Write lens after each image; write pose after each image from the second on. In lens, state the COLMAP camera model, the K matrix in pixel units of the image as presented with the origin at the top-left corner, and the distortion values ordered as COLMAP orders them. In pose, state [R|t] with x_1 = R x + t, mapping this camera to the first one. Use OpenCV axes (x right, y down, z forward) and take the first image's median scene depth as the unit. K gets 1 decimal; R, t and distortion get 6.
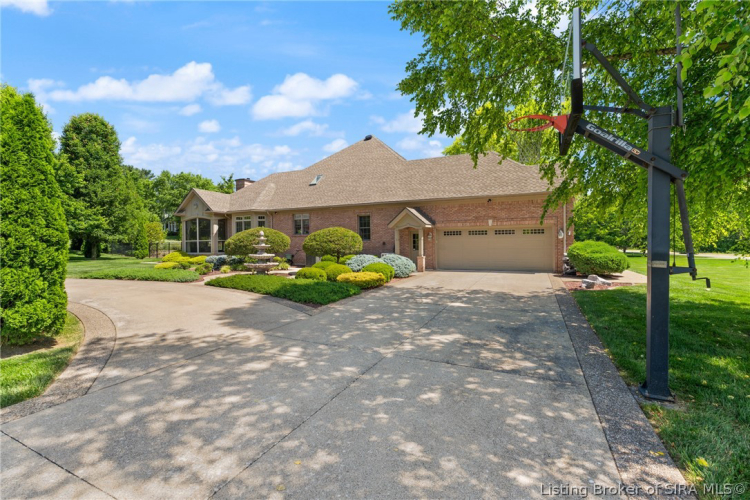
lens RADIAL K [[348.7, 0, 374.2], [0, 348.7, 248.0], [0, 0, 1]] dist [0.001347, -0.000455]
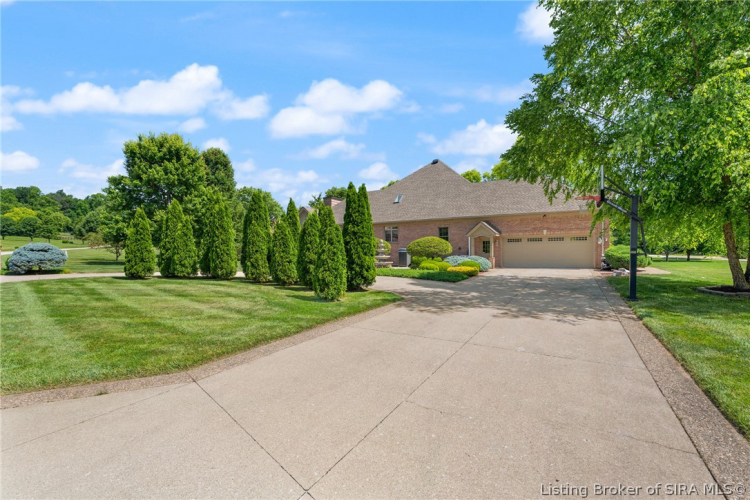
lens RADIAL K [[348.7, 0, 371.7], [0, 348.7, 265.7], [0, 0, 1]] dist [0.001347, -0.000455]
pose [[0.995713, 0.000294, -0.092494, -0.204328], [0.002614, 0.999506, 0.031312, 0.012208], [0.092458, -0.031419, 0.995221, -0.398848]]
